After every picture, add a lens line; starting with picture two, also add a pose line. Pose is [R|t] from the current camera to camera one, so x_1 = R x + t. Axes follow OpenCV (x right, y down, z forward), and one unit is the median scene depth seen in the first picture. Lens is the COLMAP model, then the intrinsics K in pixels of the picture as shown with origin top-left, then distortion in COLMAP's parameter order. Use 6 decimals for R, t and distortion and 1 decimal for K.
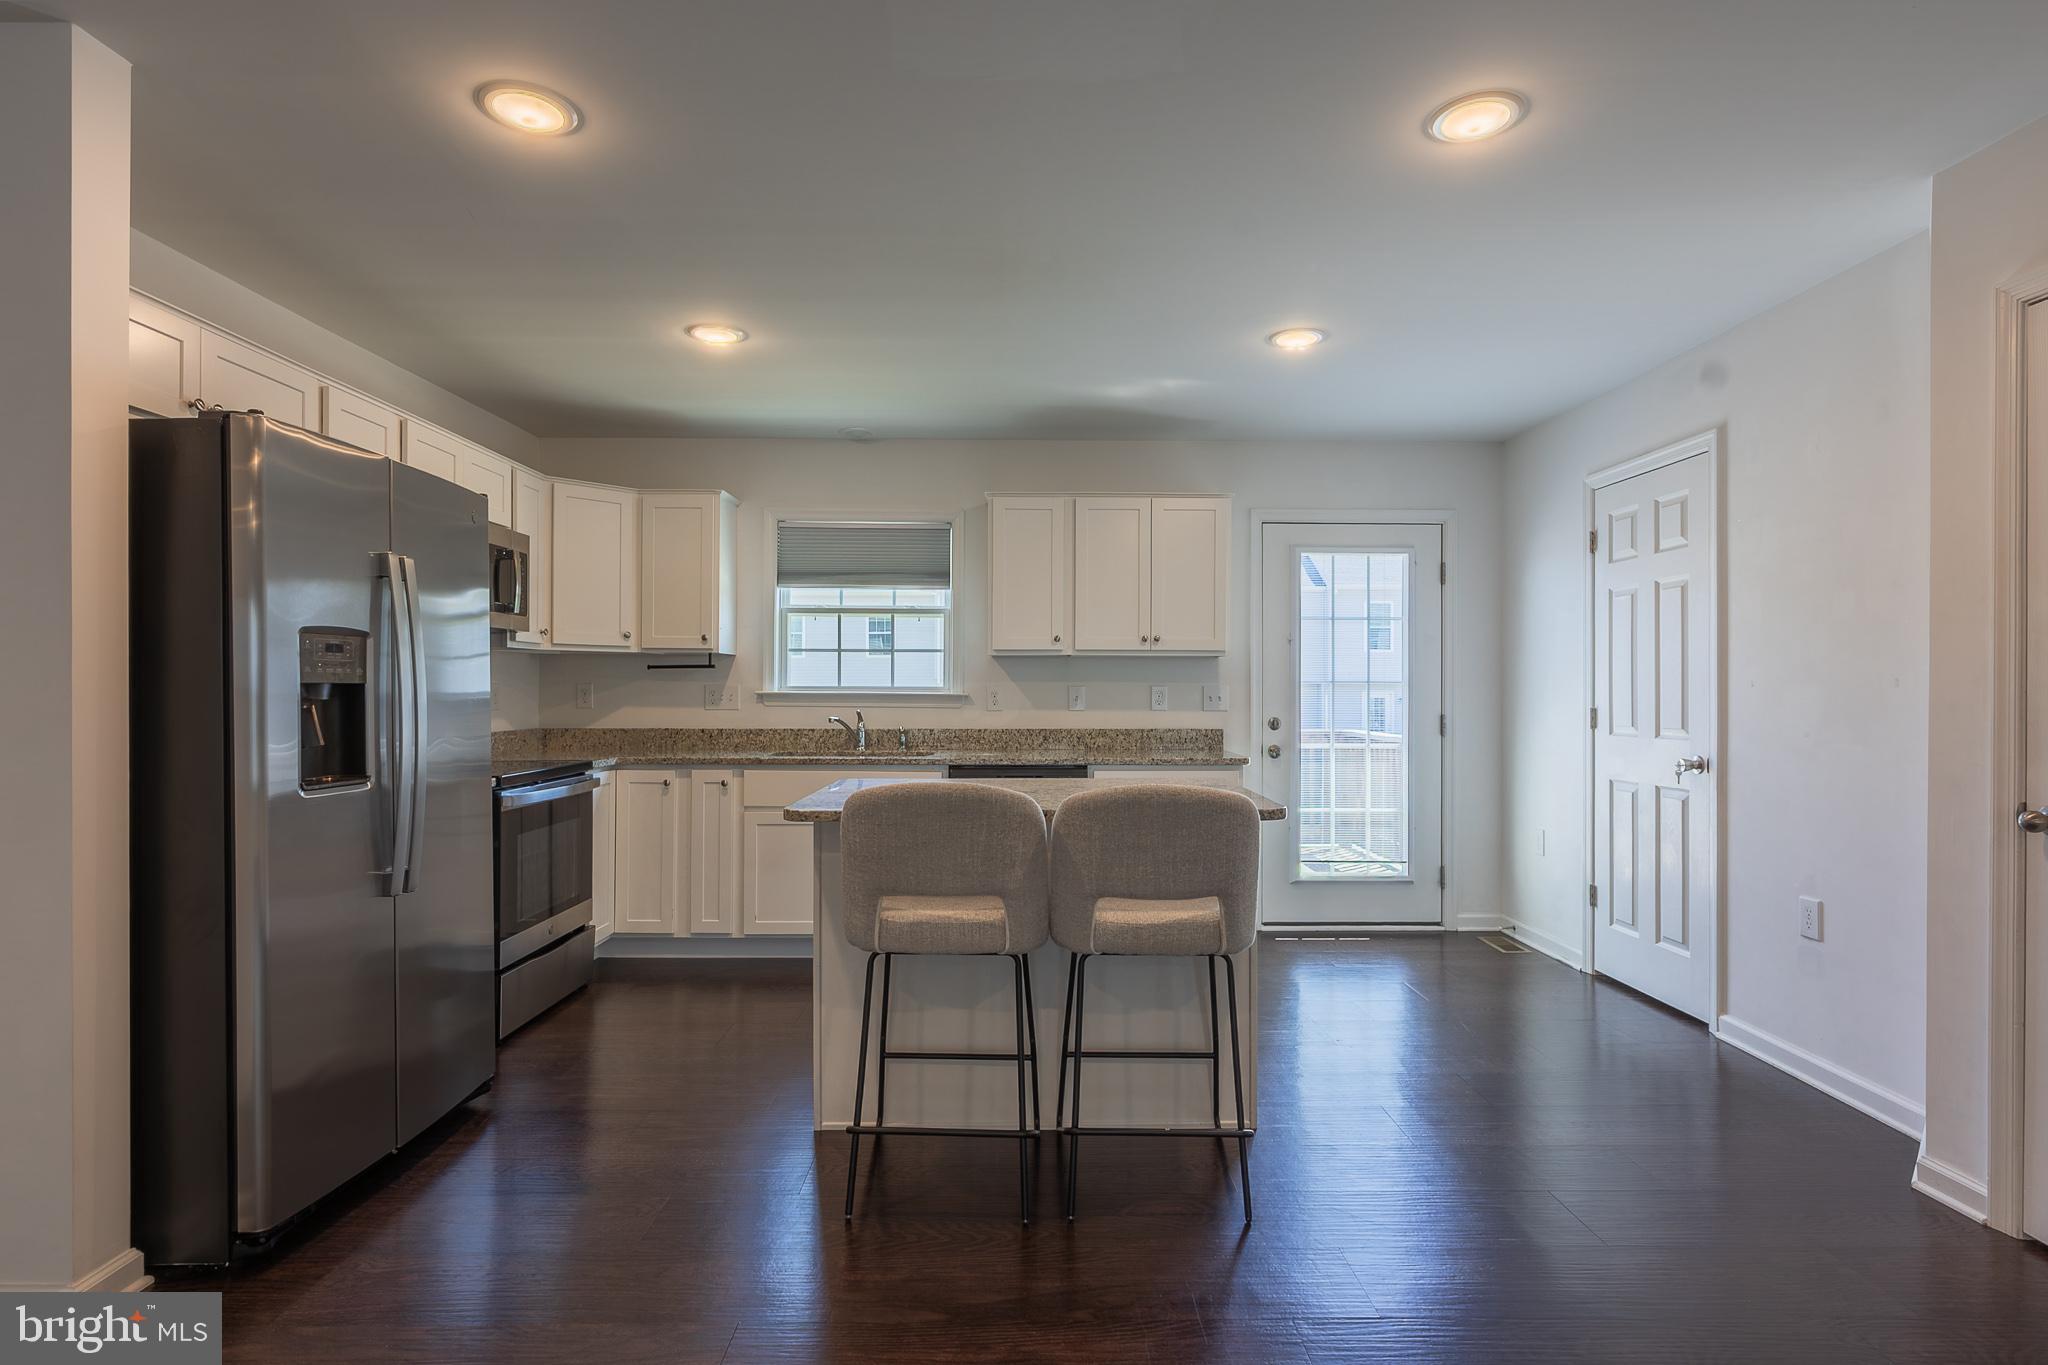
lens RADIAL K [[1025.6, 0, 1032.5], [0, 1025.6, 681.6], [0, 0, 1]] dist [-0.000109, 0.002715]
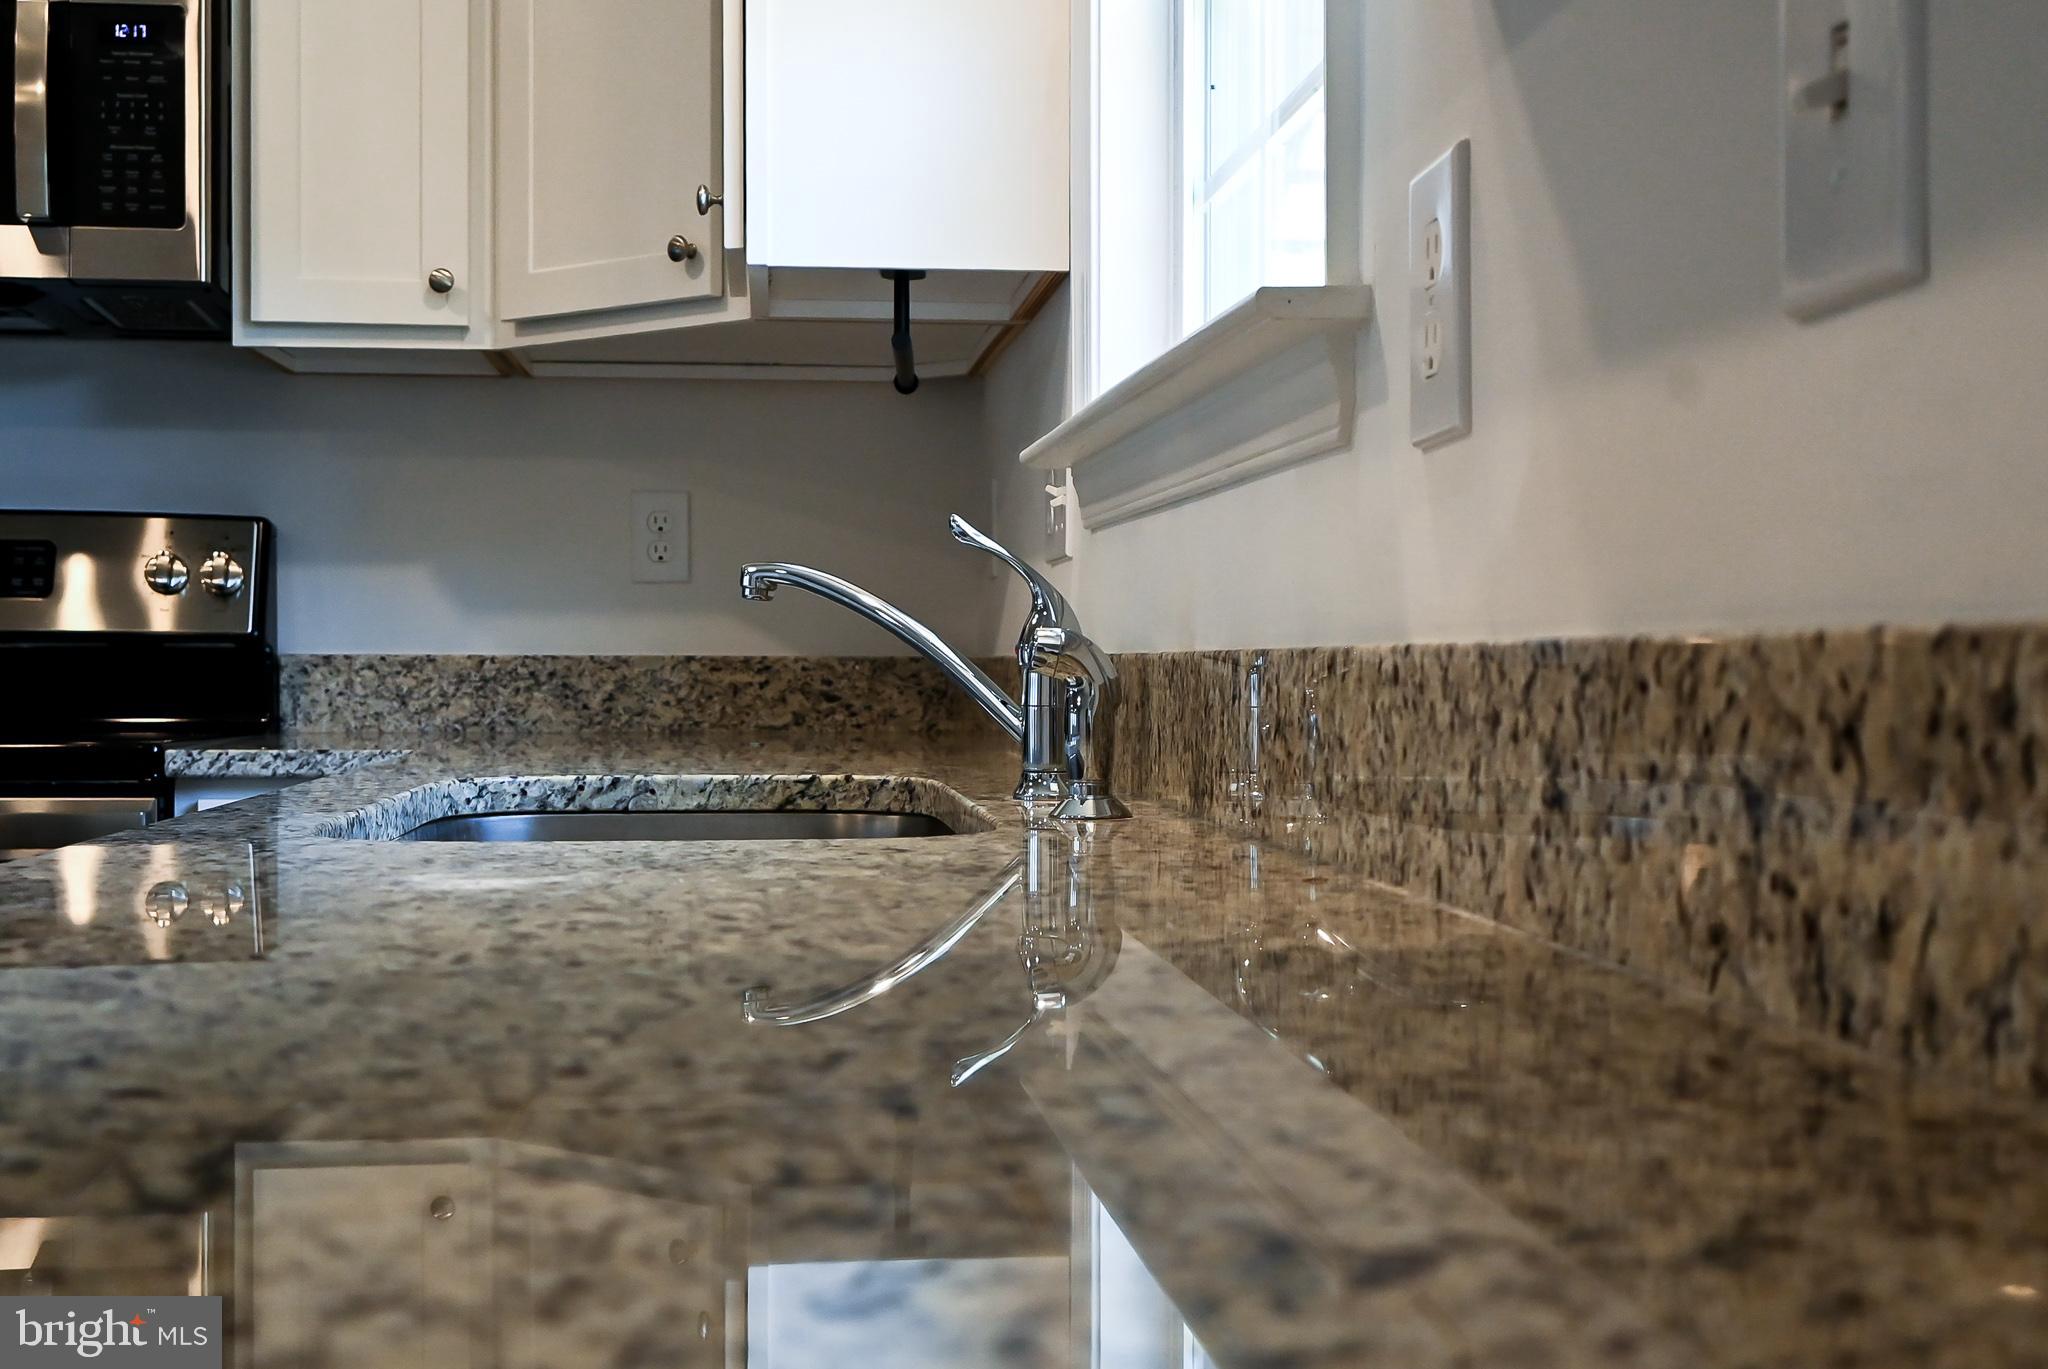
lens RADIAL K [[2486.1, 0, 1024.6], [0, 2486.1, 679.9], [0, 0, 1]] dist [-0.009617, 0.000000]
pose [[0.095495, 0.006205, -0.995411, 0.181250], [0.006759, 0.999953, 0.006882, 0.049445], [0.995407, -0.007385, 0.095449, 0.995226]]
